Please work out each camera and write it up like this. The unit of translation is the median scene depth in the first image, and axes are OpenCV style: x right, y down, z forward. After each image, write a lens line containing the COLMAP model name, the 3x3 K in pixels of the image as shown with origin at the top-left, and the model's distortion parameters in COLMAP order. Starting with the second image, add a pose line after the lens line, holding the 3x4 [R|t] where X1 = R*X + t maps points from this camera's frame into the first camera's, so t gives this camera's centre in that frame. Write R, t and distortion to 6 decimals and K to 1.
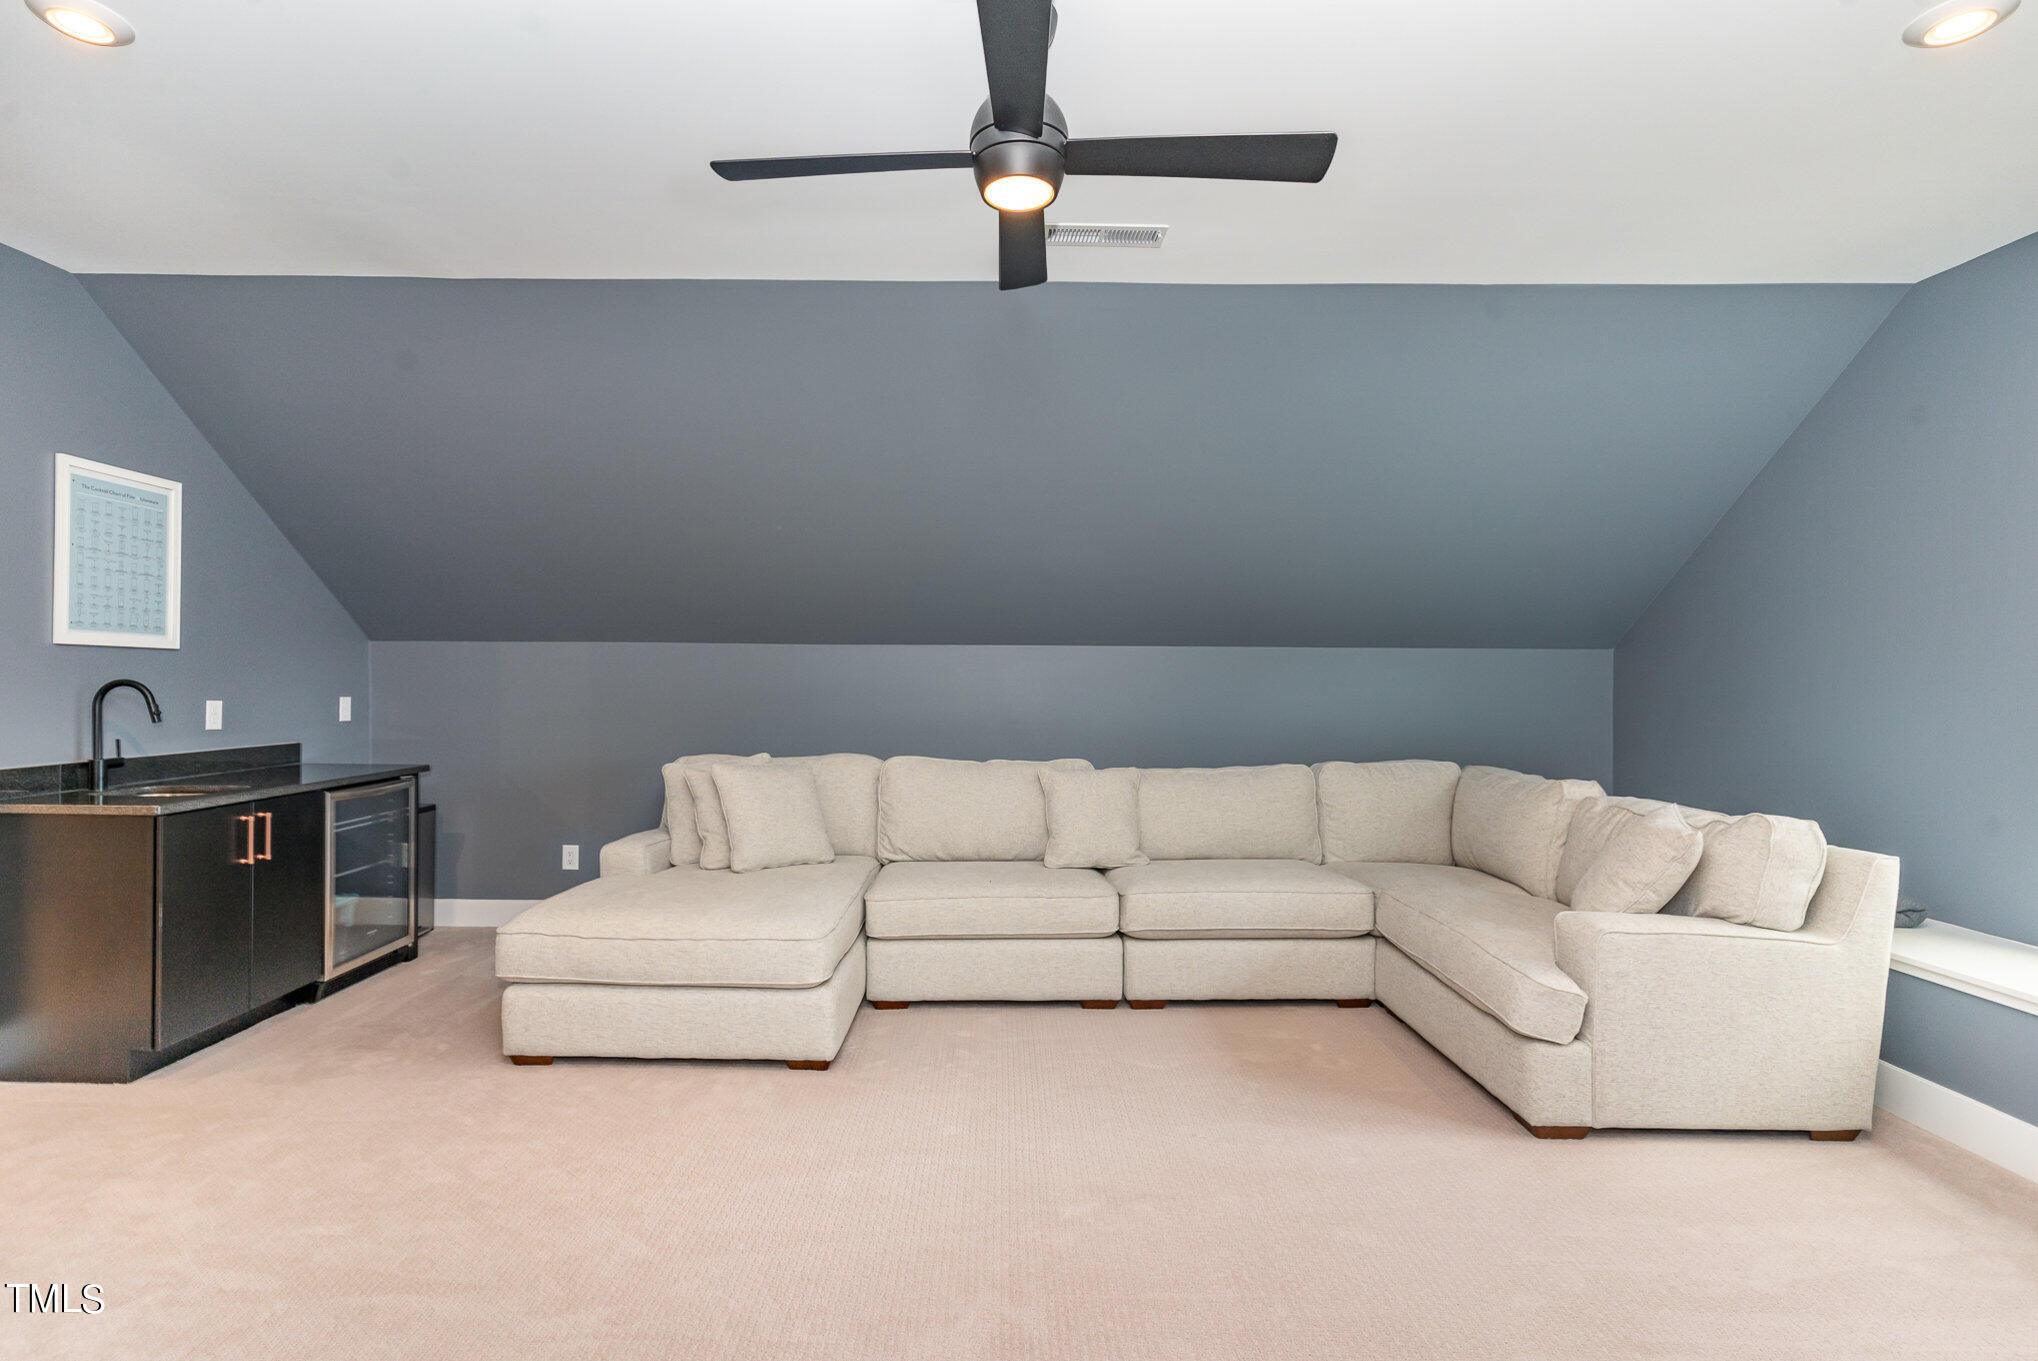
lens RADIAL K [[977.3, 0, 1022.4], [0, 977.3, 685.0], [0, 0, 1]] dist [0.000109, -0.001053]
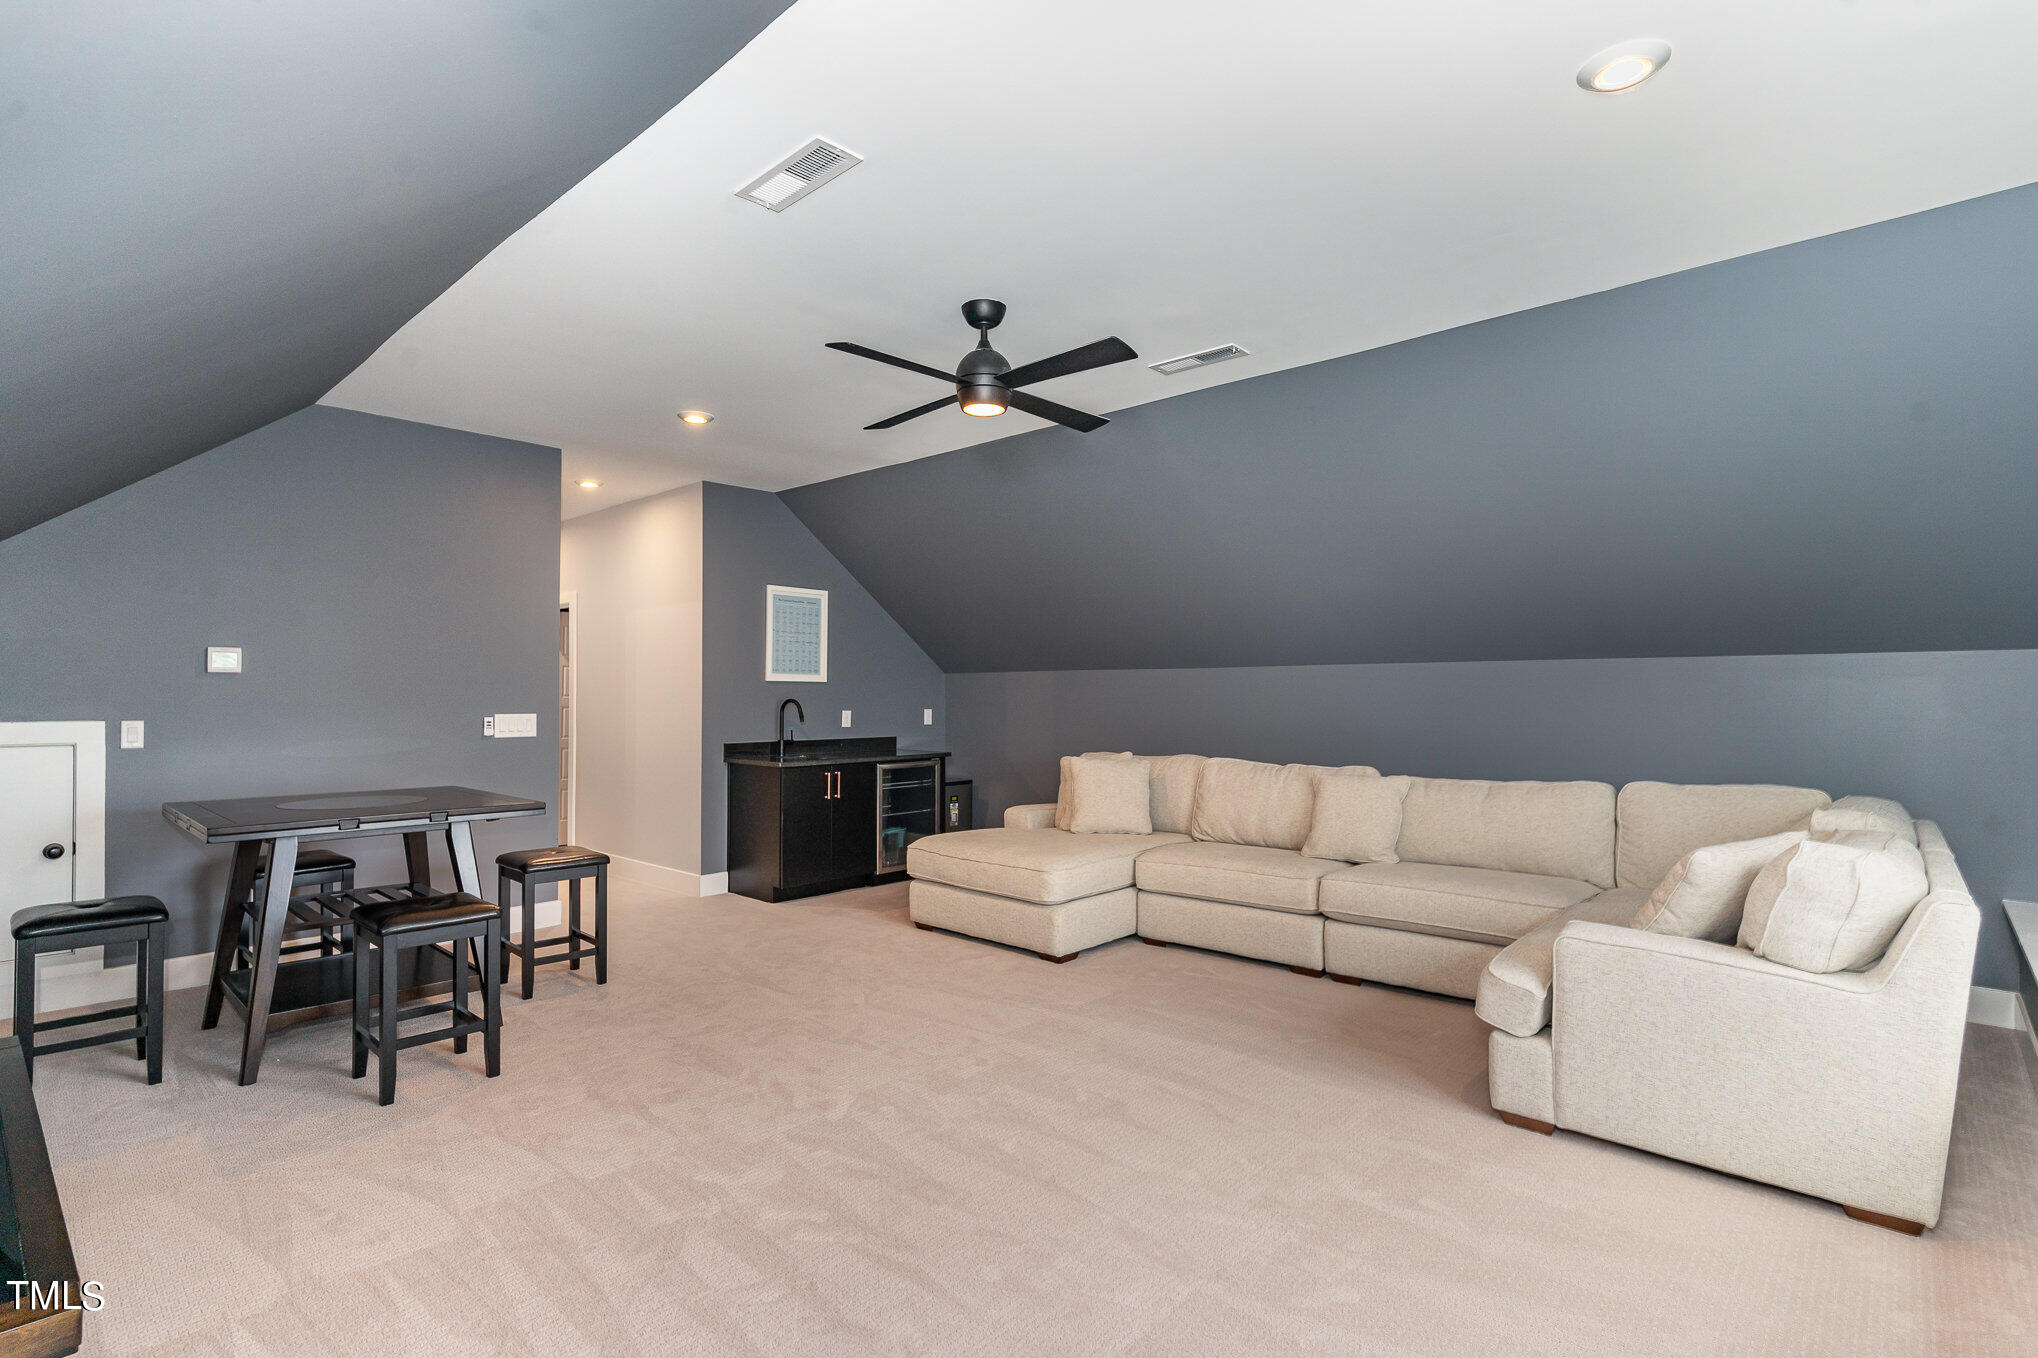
lens RADIAL K [[977.3, 0, 1002.0], [0, 977.3, 682.6], [0, 0, 1]] dist [0.000109, -0.001053]
pose [[0.735536, -0.016080, -0.677295, 0.618720], [0.002947, 0.999785, -0.020535, 0.002722], [0.677479, 0.013108, 0.735425, -0.117183]]
